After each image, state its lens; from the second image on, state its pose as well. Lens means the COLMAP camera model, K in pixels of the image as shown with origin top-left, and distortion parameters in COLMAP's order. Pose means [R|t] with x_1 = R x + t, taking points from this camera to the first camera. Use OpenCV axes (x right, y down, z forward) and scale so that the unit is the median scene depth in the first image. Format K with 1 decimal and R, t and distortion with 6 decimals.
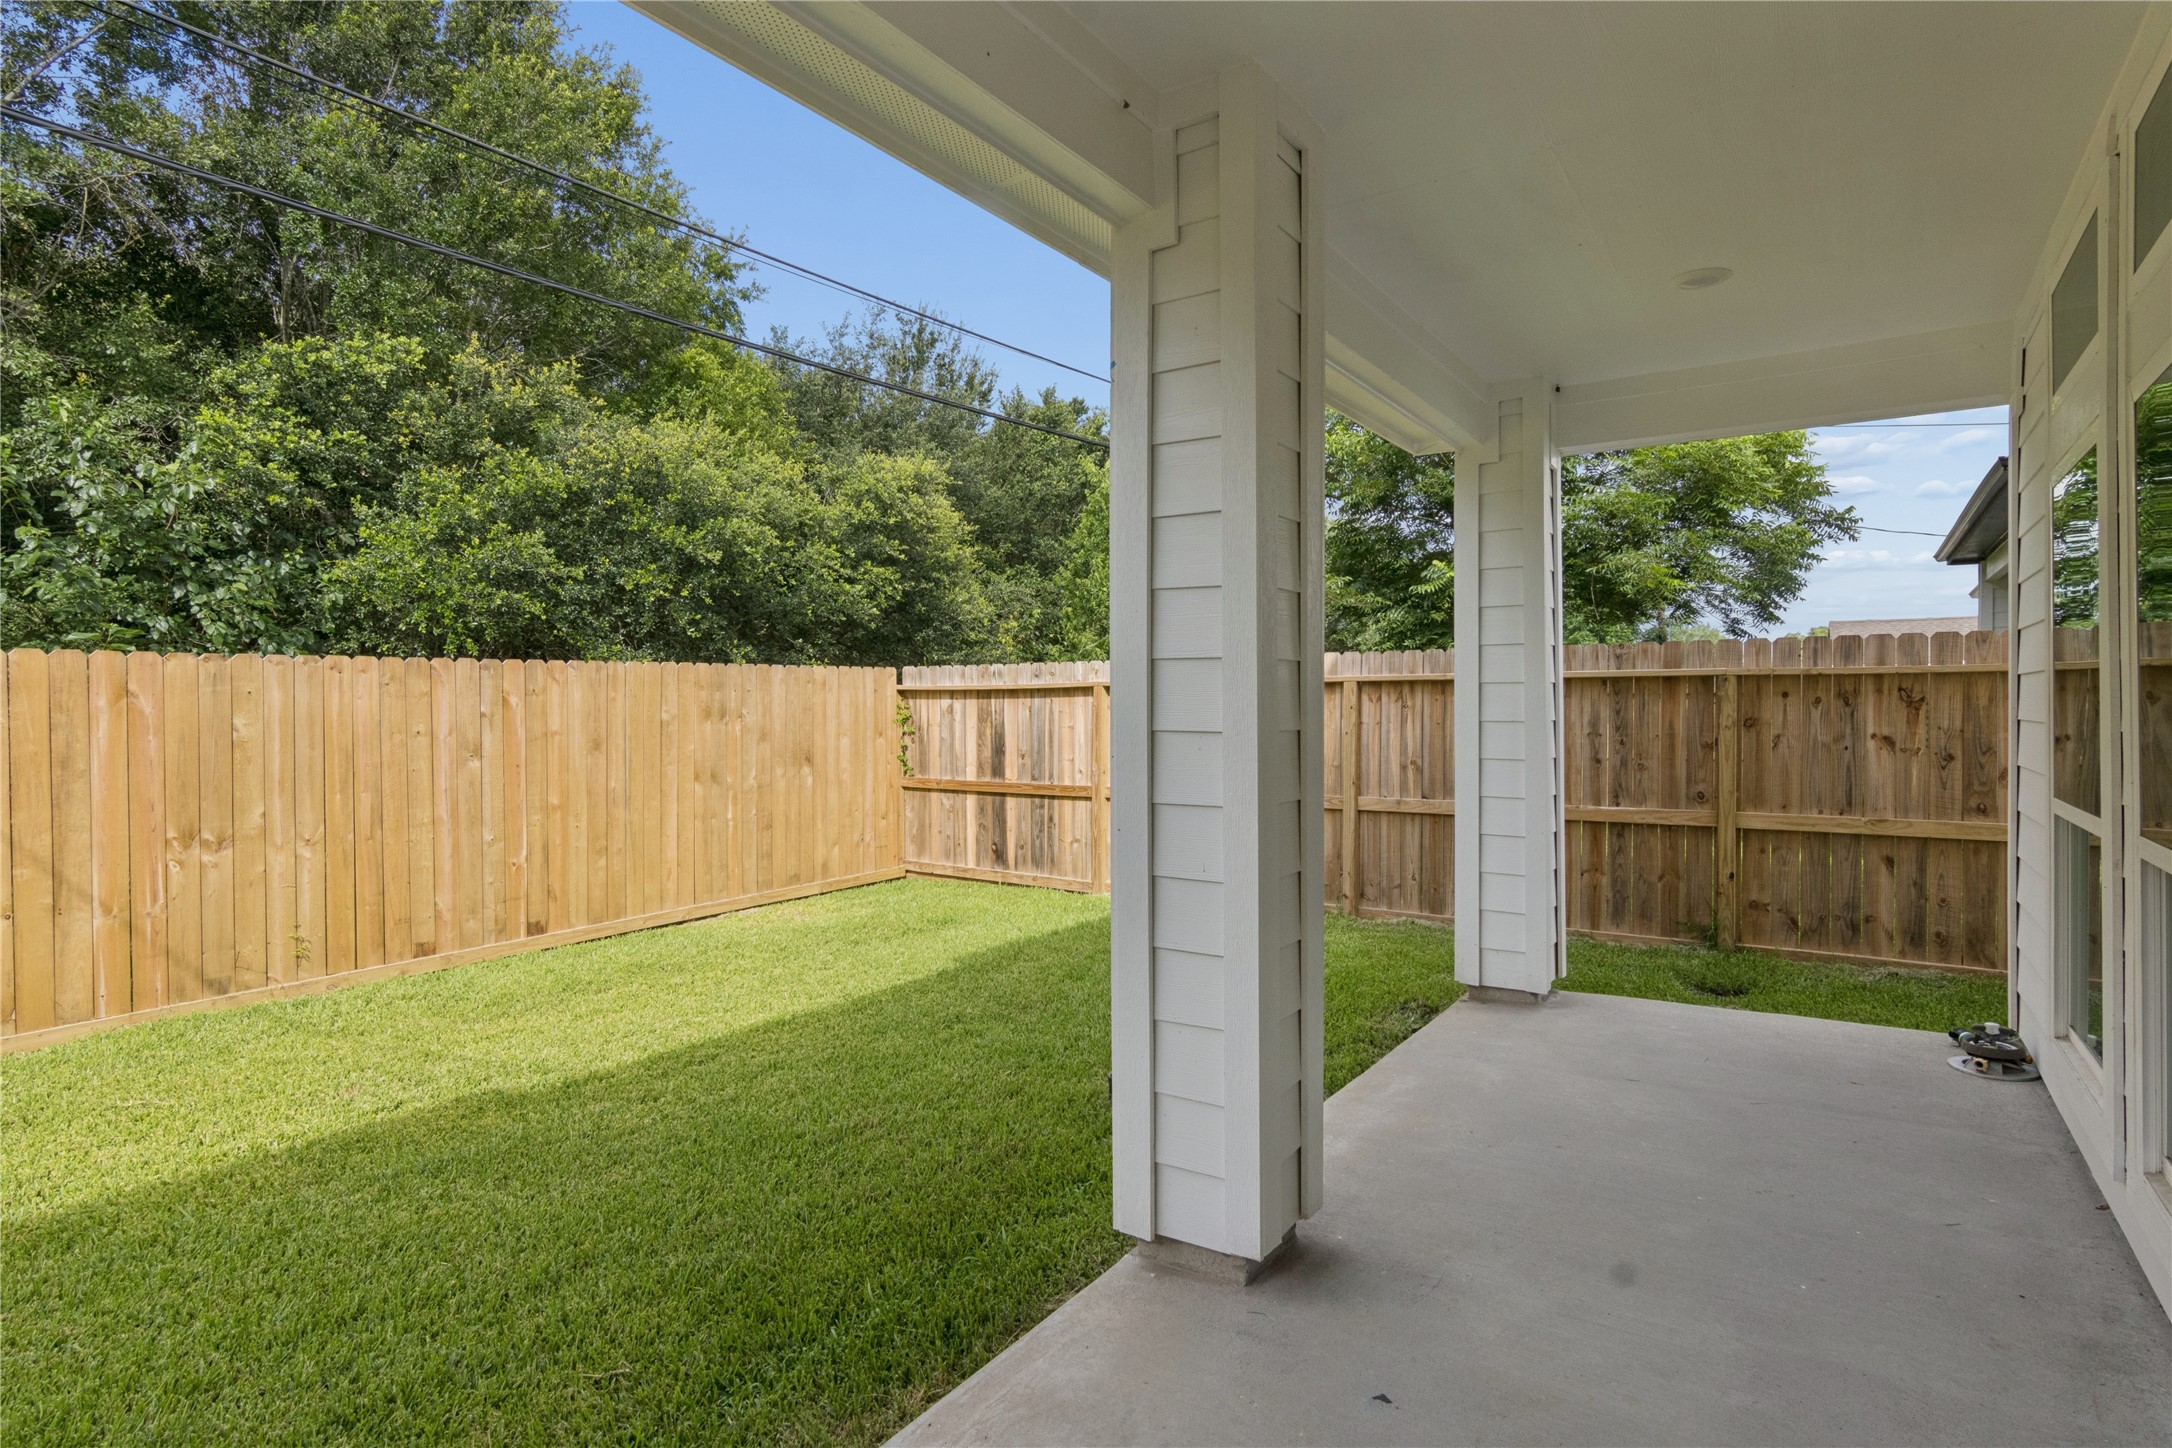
lens RADIAL K [[1122.7, 0, 1075.5], [0, 1122.7, 684.2], [0, 0, 1]] dist [0.000879, 0.001984]
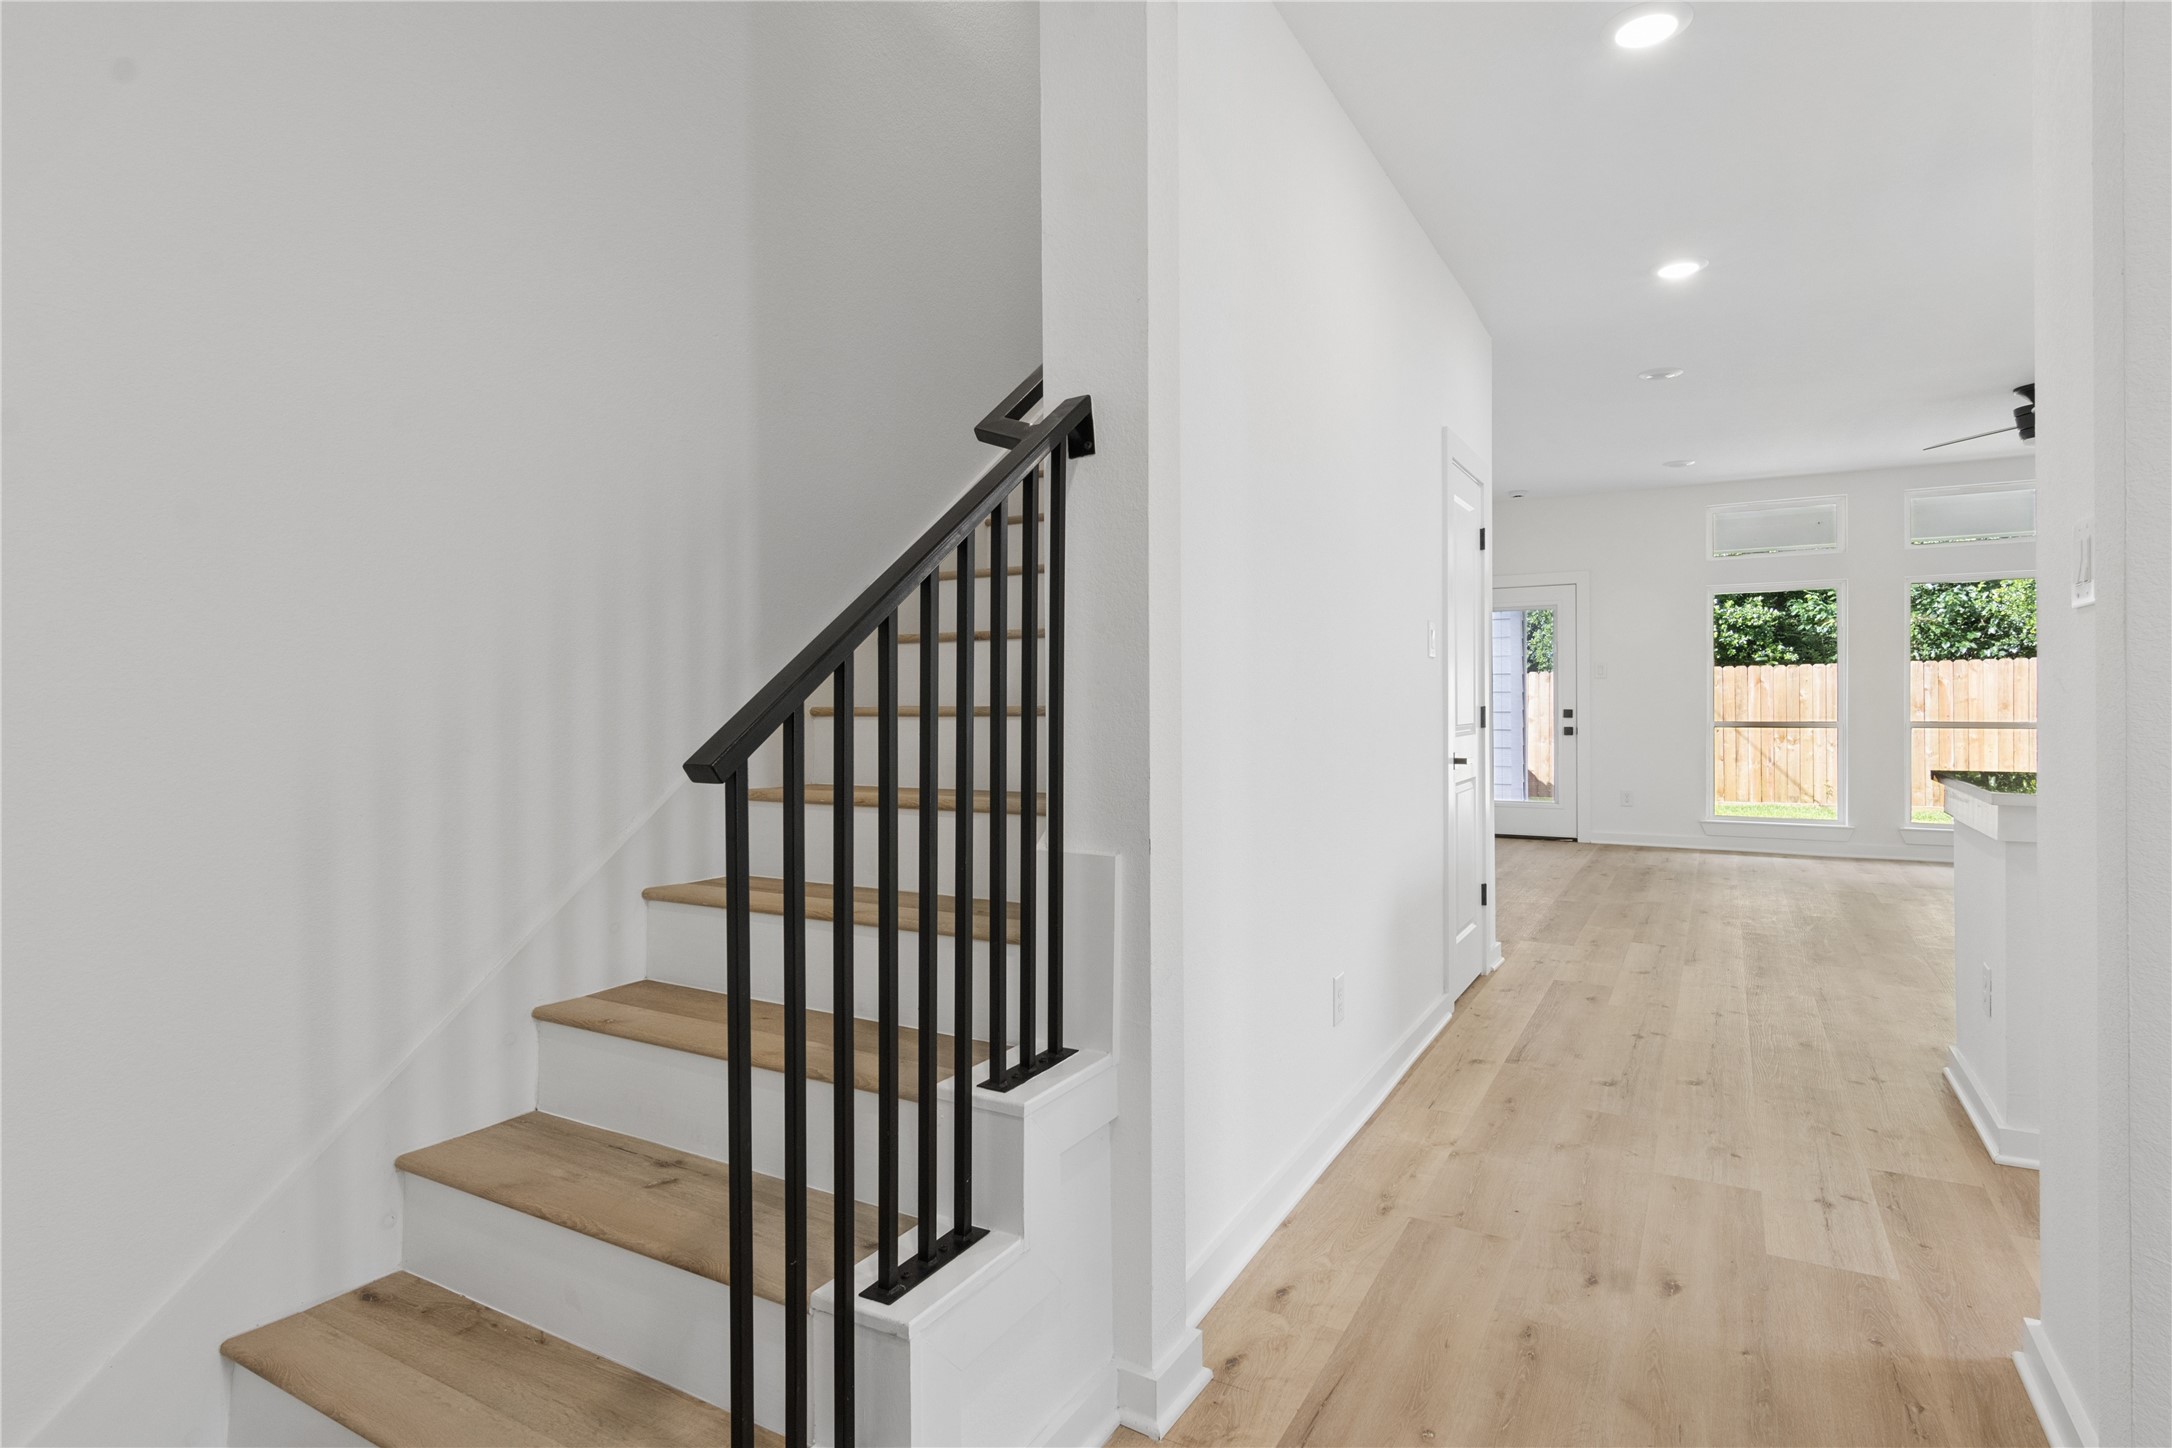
lens RADIAL K [[1125.9, 0, 1084.8], [0, 1125.9, 704.9], [0, 0, 1]] dist [-0.001764, 0.000638]
pose [[0.081982, 0.008496, -0.996598, 1.205638], [0.026802, 0.999583, 0.010726, -0.005337], [0.996273, -0.027590, 0.081720, -0.574638]]
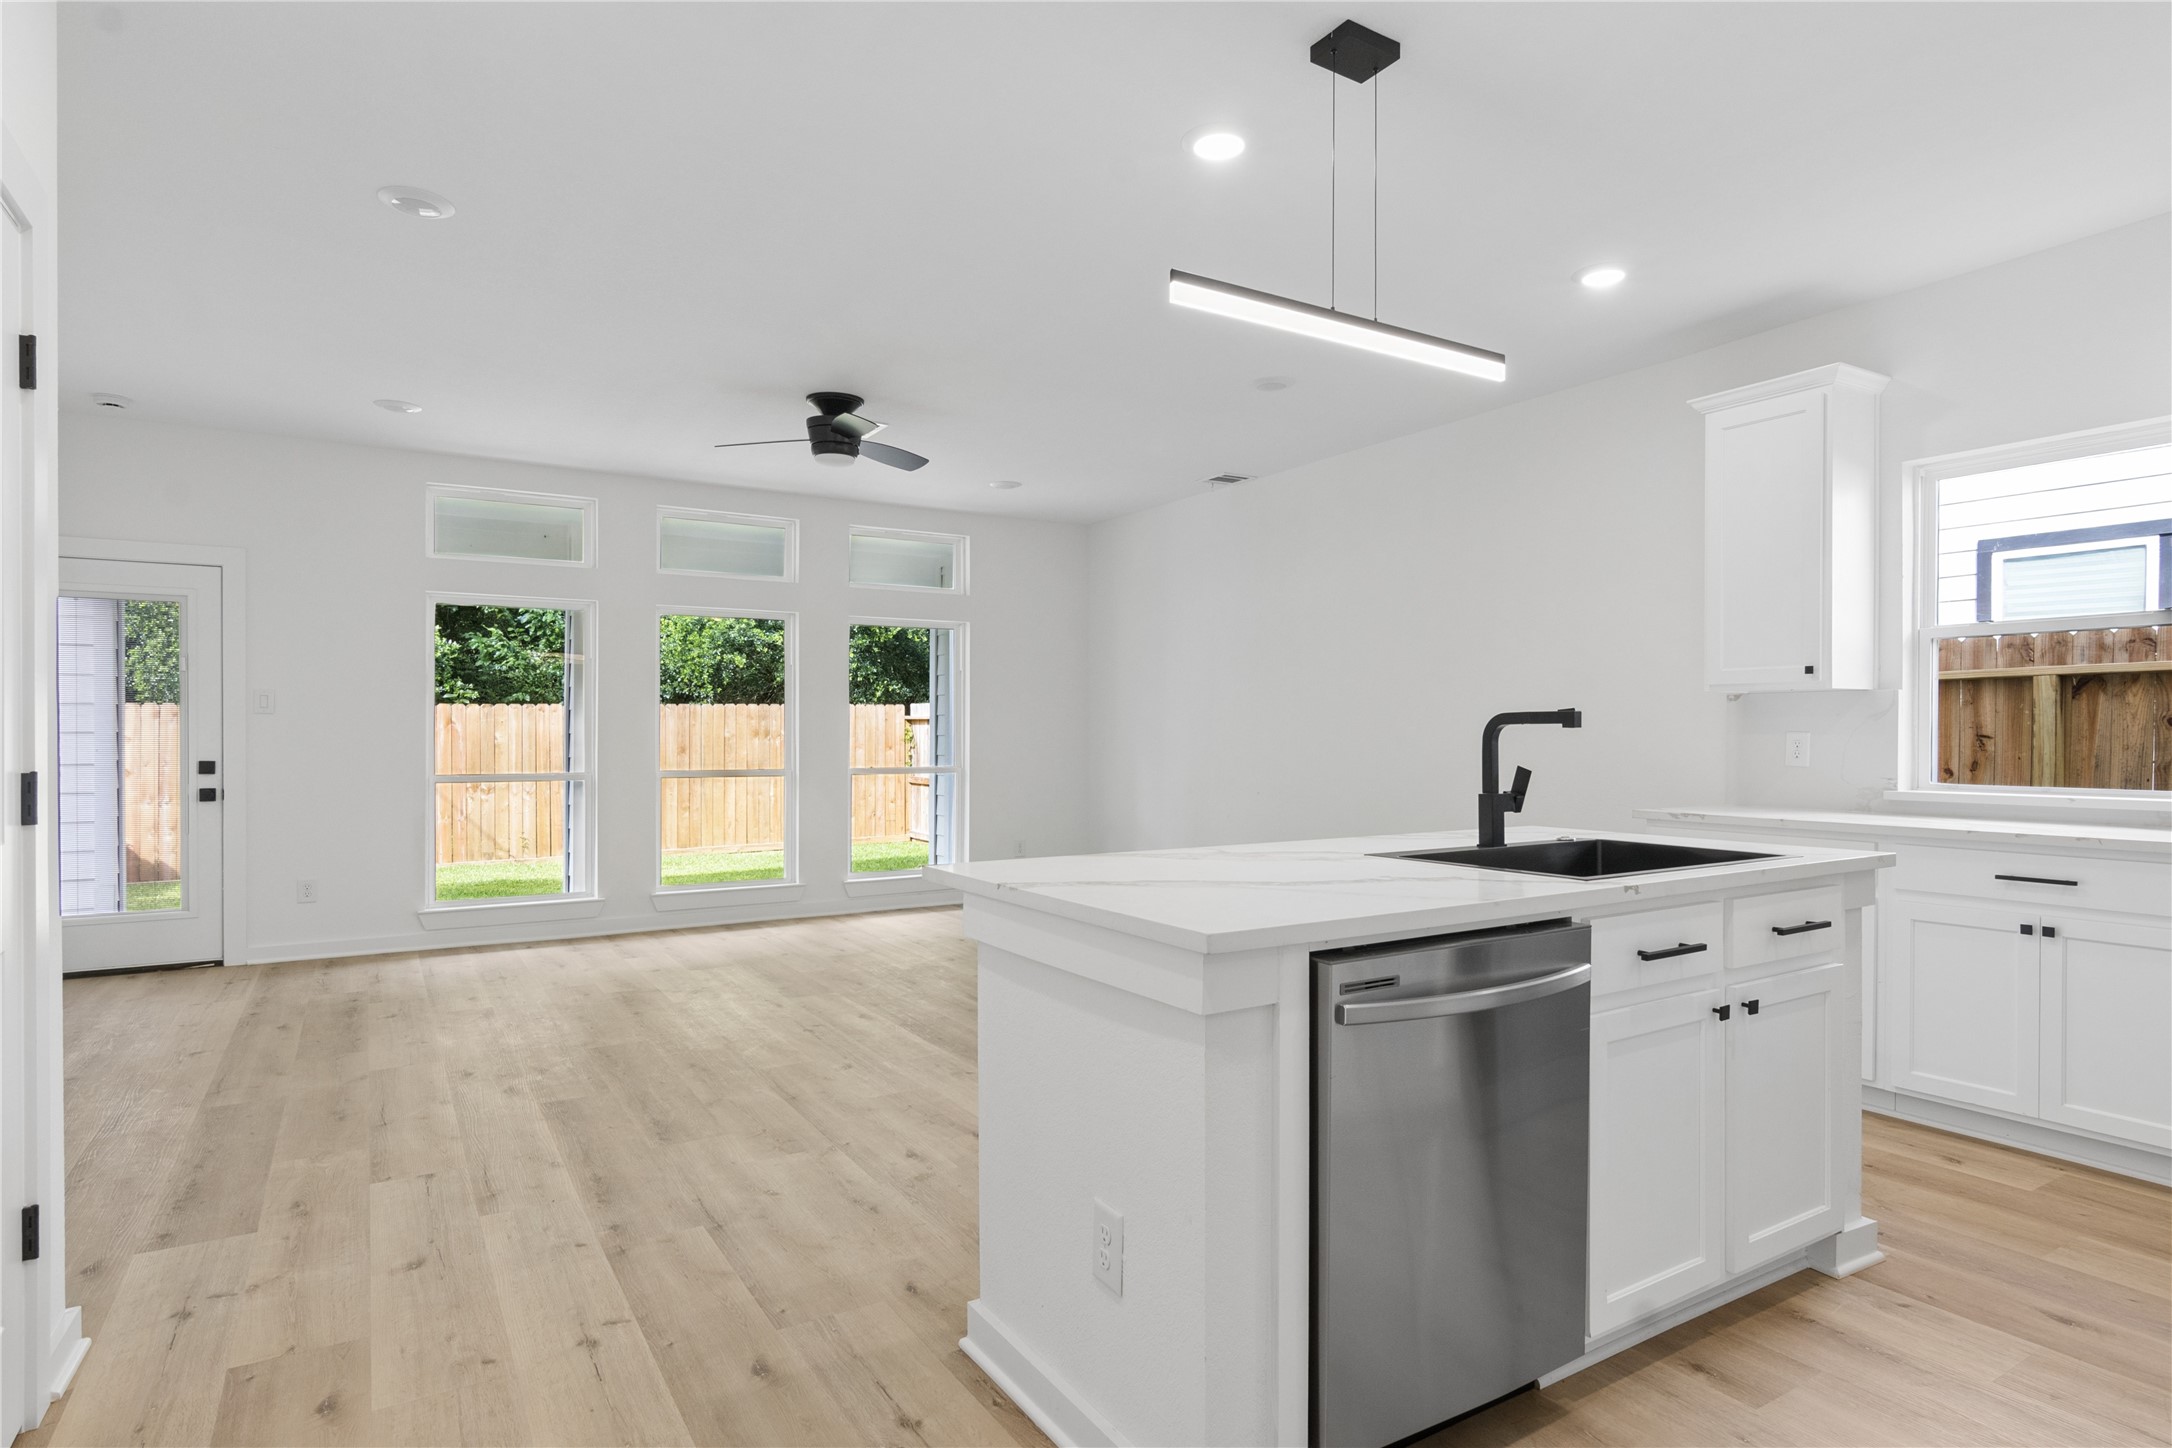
lens RADIAL K [[1162.8, 0, 1101.4], [0, 1162.8, 740.1], [0, 0, 1]] dist [-0.002367, 0.001104]
pose [[0.917469, 0.005411, -0.397770, 0.941057], [0.004662, 0.999693, 0.024353, -0.004546], [0.397779, -0.024197, 0.917162, -0.453560]]
